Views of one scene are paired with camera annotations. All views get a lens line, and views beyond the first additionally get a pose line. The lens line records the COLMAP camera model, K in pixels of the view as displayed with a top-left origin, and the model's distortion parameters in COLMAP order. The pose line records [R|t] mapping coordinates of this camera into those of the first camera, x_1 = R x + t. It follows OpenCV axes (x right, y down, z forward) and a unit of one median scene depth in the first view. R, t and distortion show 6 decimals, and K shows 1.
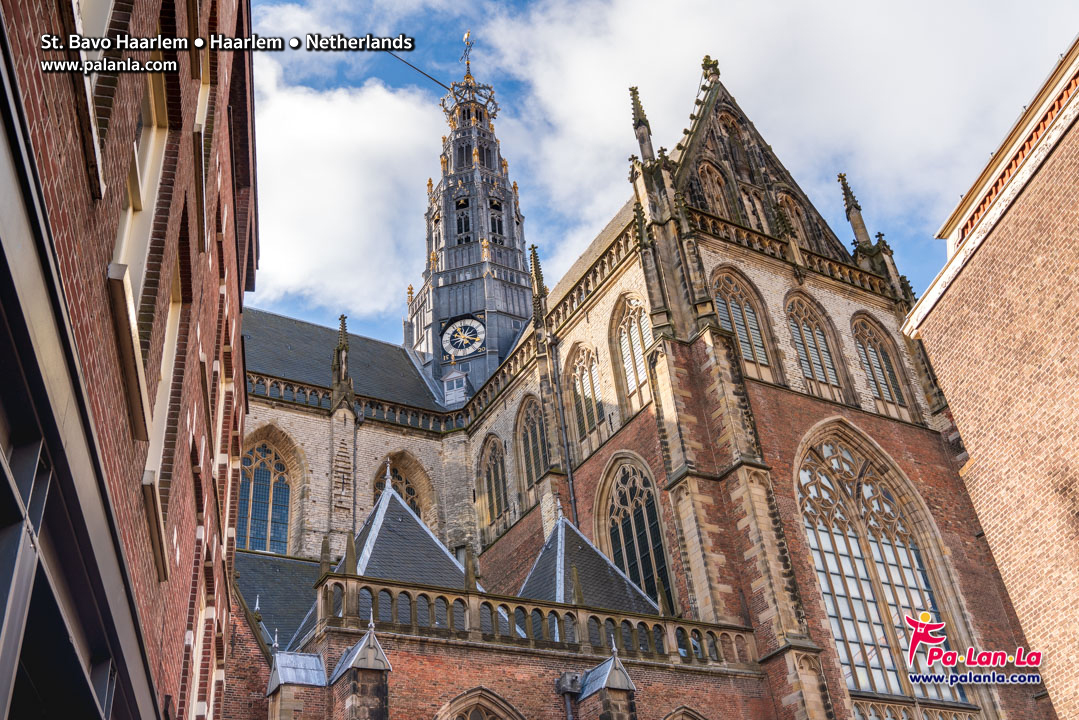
lens RADIAL K [[1060.9, 0, 537.2], [0, 1060.9, 361.8], [0, 0, 1]] dist [-0.011041, 0.000000]
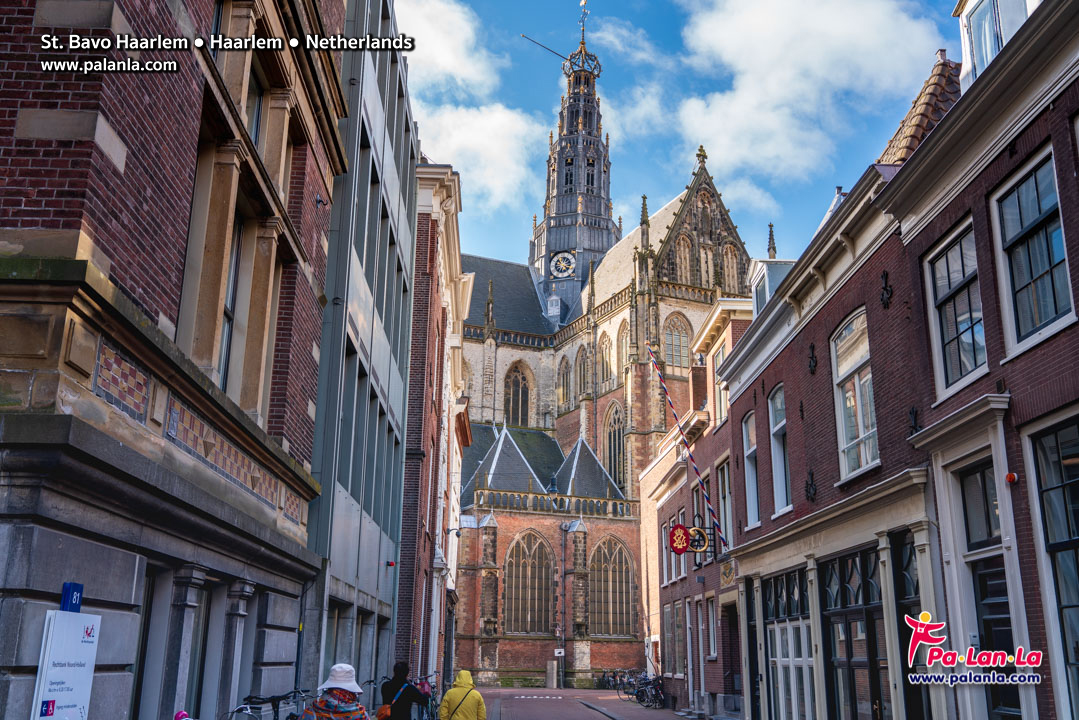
lens RADIAL K [[1060.9, 0, 540.9], [0, 1060.9, 356.8], [0, 0, 1]] dist [-0.011041, 0.000000]
pose [[0.987656, 0.073850, -0.138137, 0.182175], [-0.022220, 0.939020, 0.343144, -0.602620], [0.155055, -0.335839, 0.929070, -0.811183]]
